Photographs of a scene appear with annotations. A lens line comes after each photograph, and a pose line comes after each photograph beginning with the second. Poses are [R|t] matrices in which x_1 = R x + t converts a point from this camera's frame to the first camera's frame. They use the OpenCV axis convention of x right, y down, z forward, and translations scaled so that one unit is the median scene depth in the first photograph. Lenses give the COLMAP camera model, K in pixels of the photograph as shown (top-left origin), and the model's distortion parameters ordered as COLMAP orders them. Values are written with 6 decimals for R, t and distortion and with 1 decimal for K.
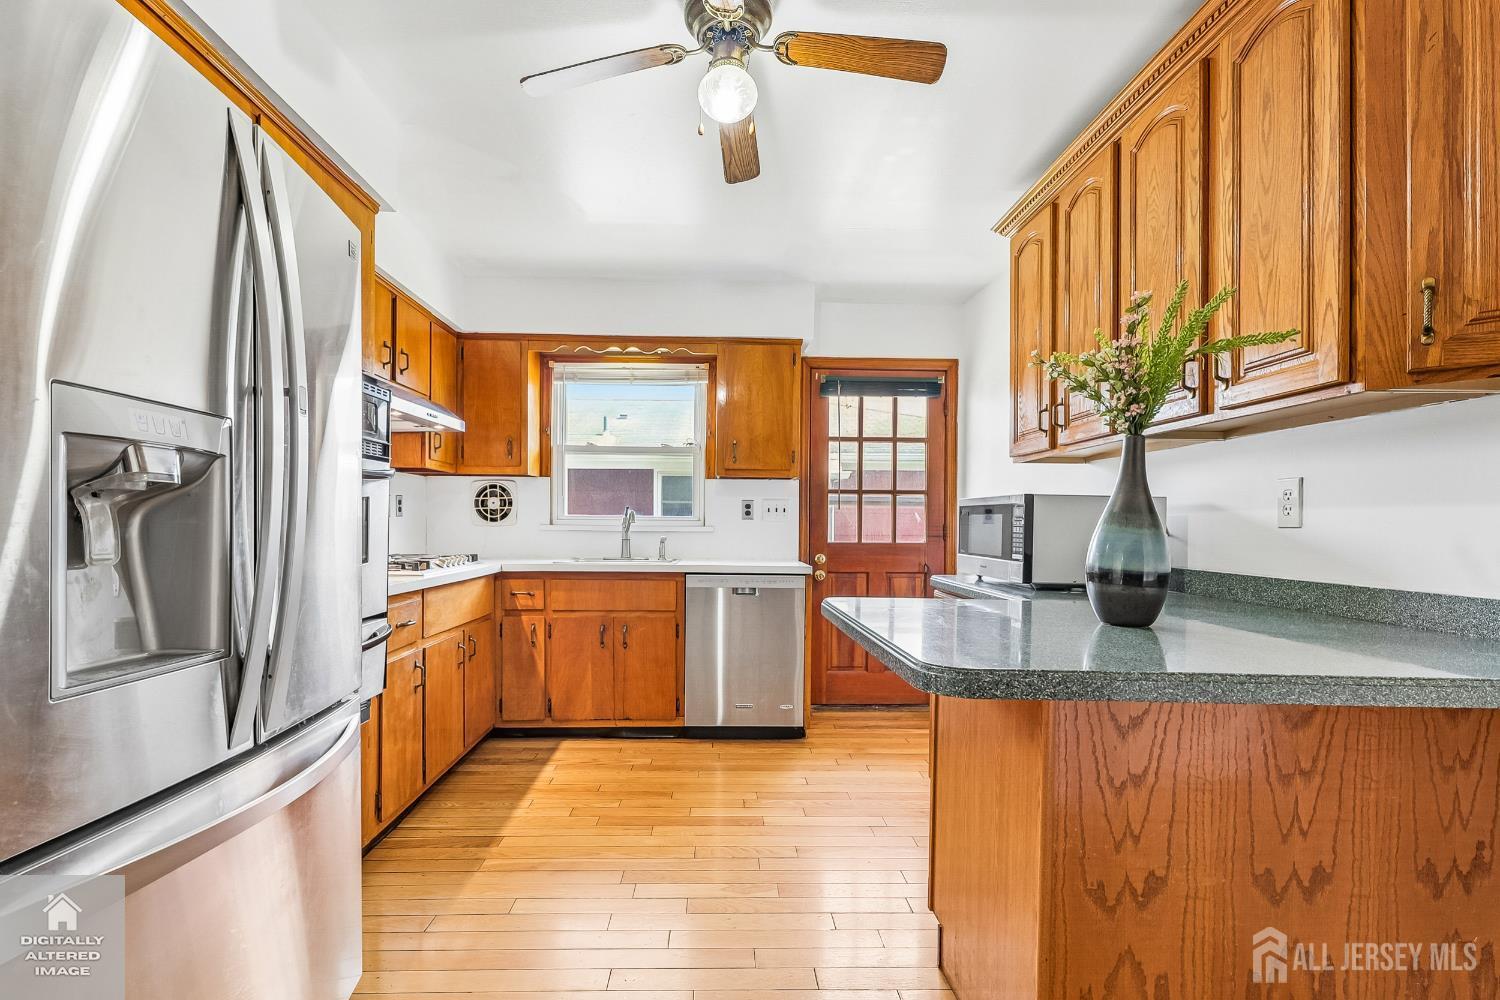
lens RADIAL K [[708.8, 0, 744.1], [0, 708.8, 513.5], [0, 0, 1]] dist [0.004156, -0.000491]
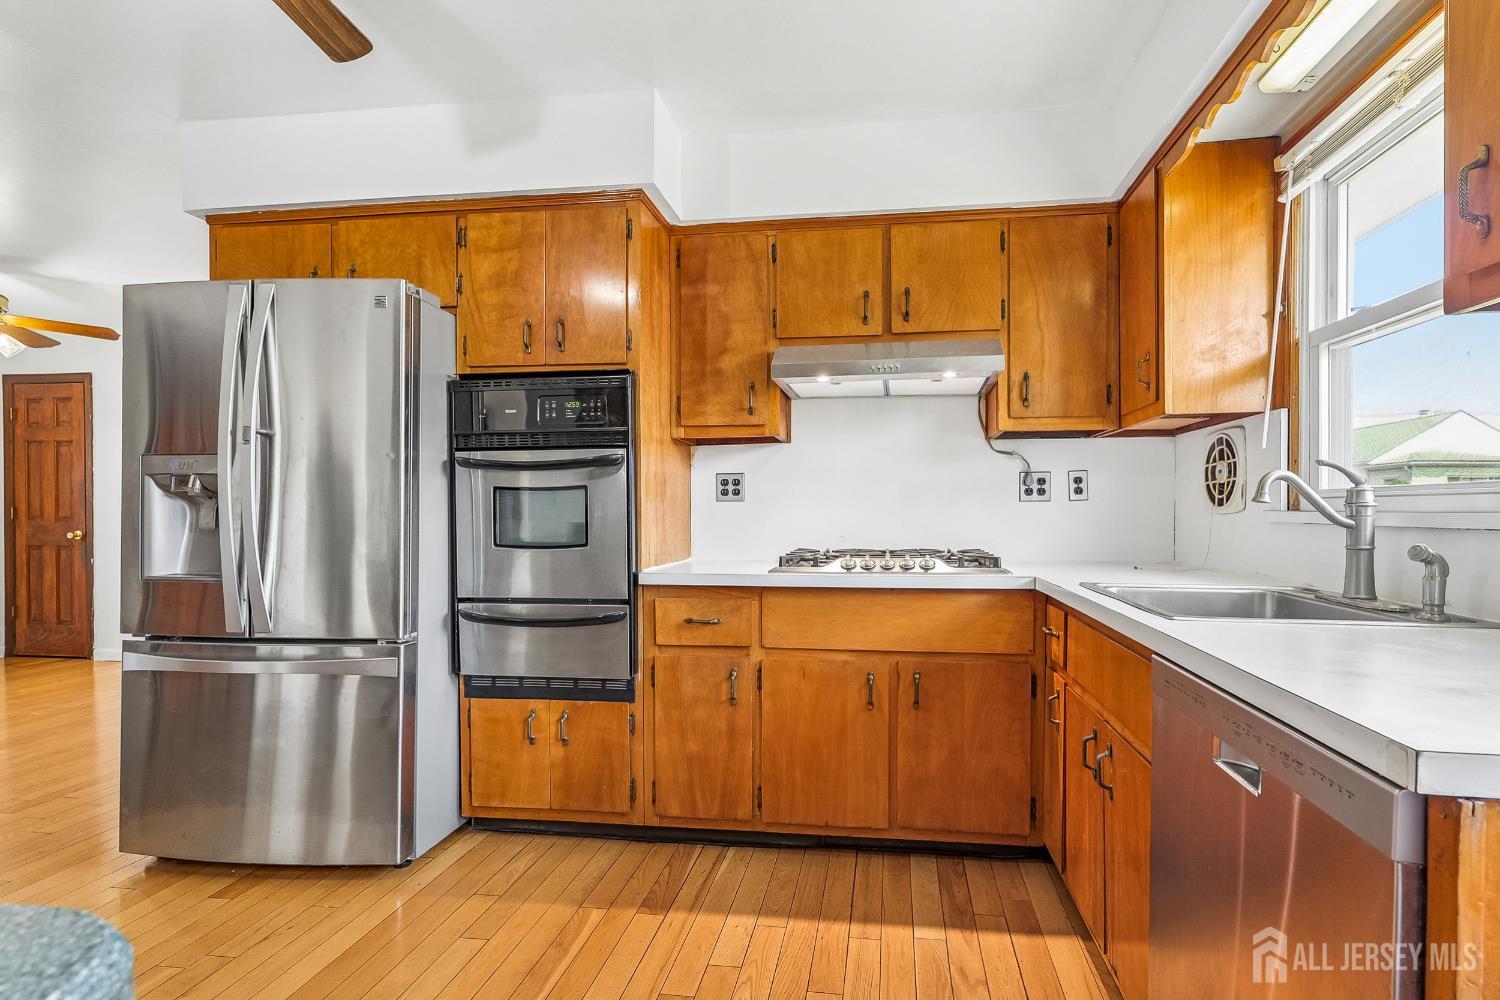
lens RADIAL K [[708.8, 0, 776.5], [0, 708.8, 525.3], [0, 0, 1]] dist [0.004156, -0.000491]
pose [[-0.154871, 0.004715, -0.987923, 0.299674], [0.006850, 0.999970, 0.003699, 0.028060], [0.987911, -0.006195, -0.154899, 0.951783]]
